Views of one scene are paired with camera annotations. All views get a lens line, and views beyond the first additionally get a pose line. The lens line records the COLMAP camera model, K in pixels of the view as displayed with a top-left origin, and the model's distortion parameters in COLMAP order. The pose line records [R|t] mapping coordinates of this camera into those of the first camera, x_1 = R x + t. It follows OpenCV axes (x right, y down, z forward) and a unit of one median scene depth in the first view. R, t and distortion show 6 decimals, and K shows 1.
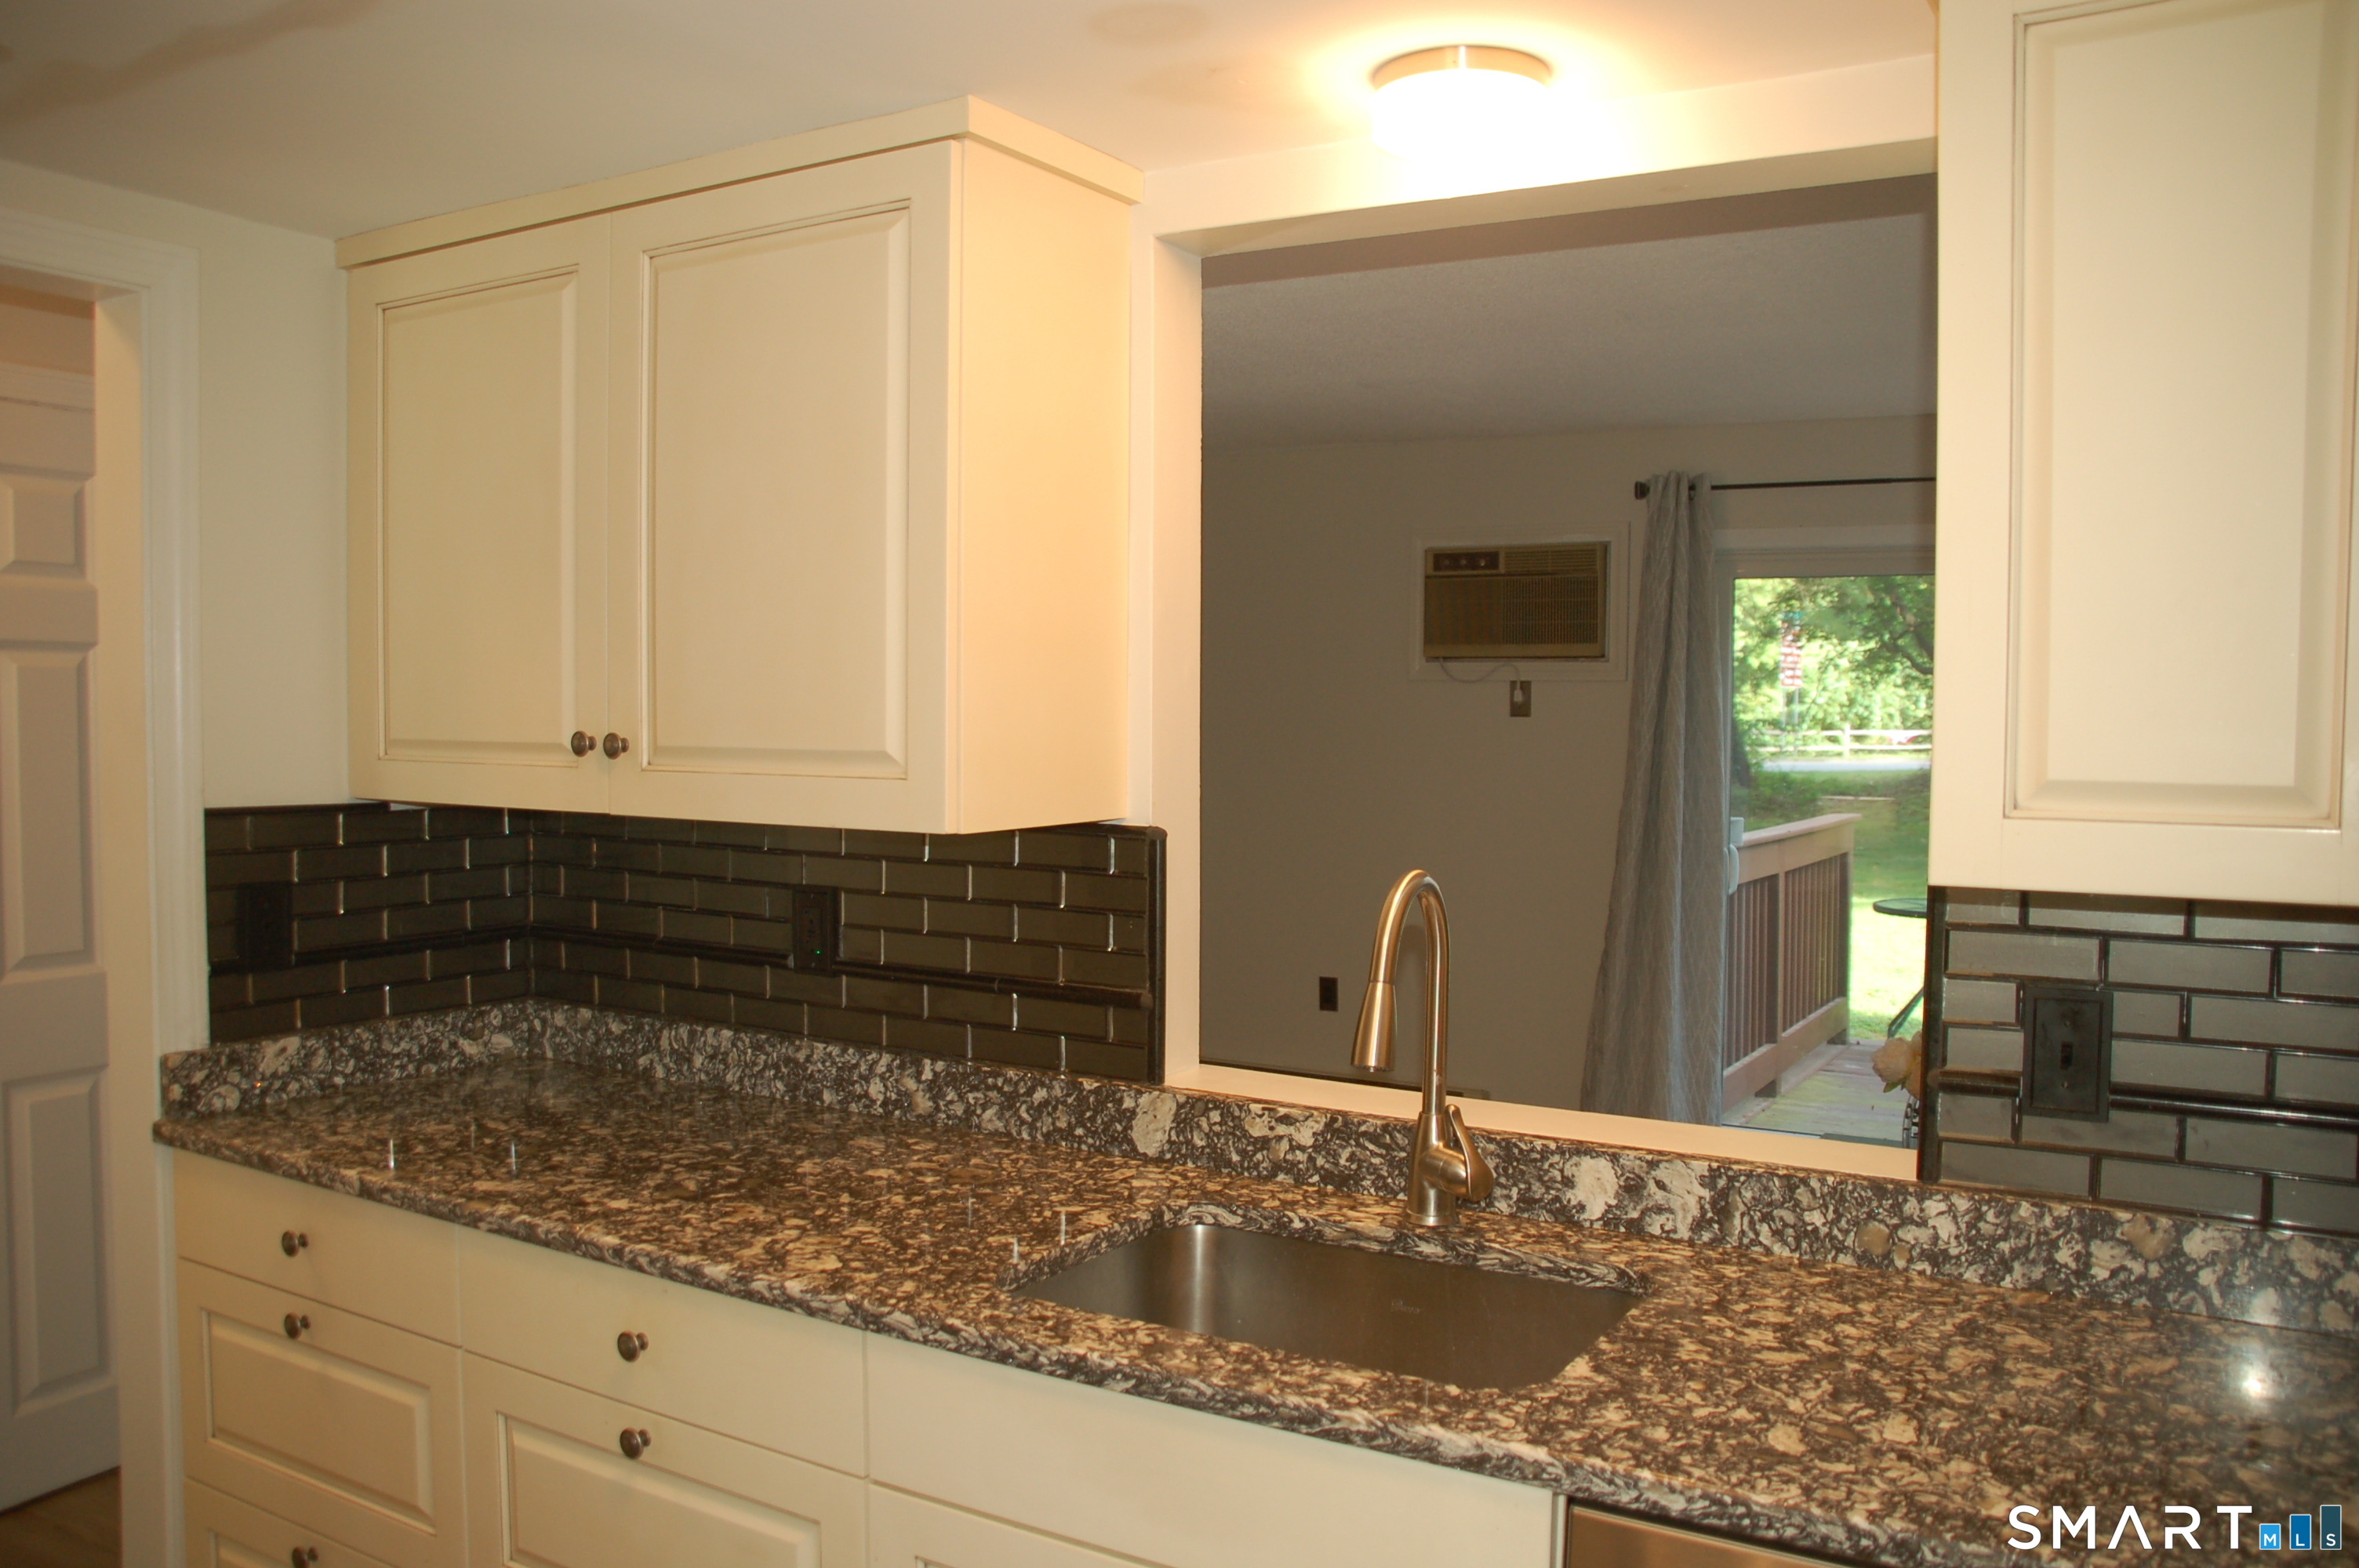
lens RADIAL K [[1860.1, 0, 1179.5], [0, 1860.1, 784.0], [0, 0, 1]] dist [-0.159835, 0.000058]
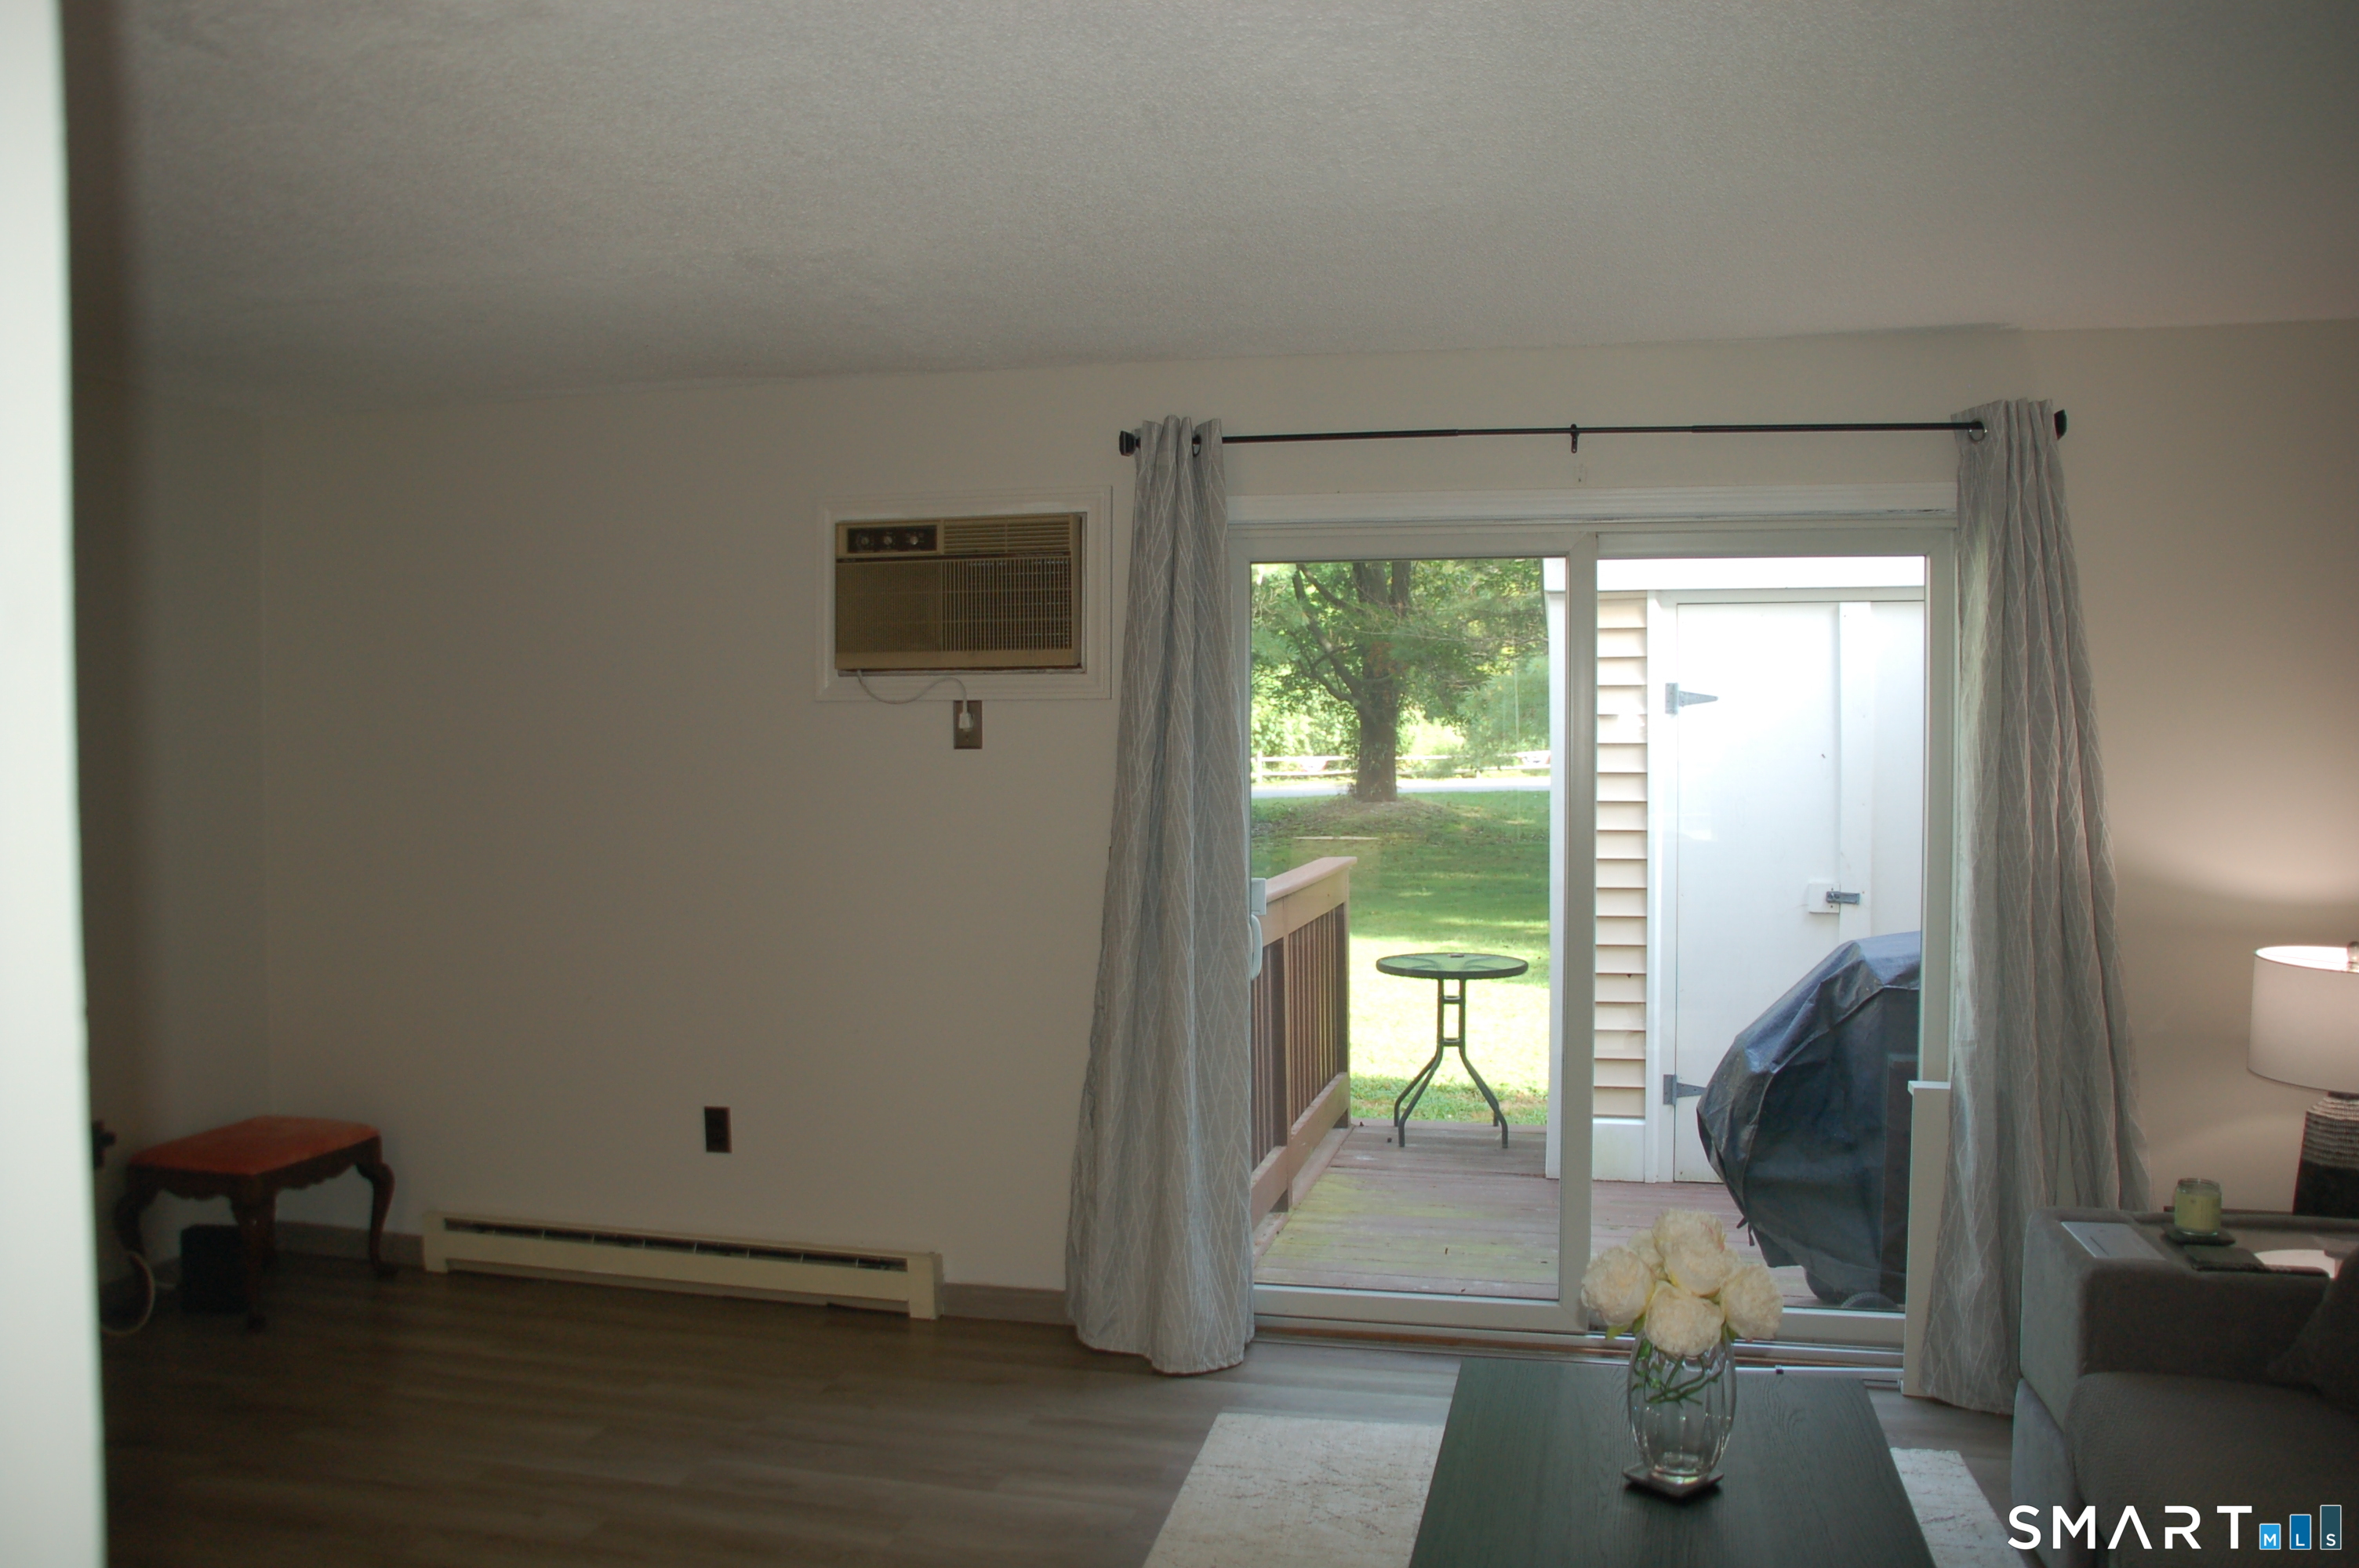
lens RADIAL K [[1849.7, 0, 1179.5], [0, 1849.7, 784.0], [0, 0, 1]] dist [-0.200430, -0.000143]
pose [[0.949574, -0.017187, 0.313070, 0.034373], [0.022616, 0.999650, -0.013716, -0.010580], [-0.312725, 0.020104, 0.949631, 0.279823]]
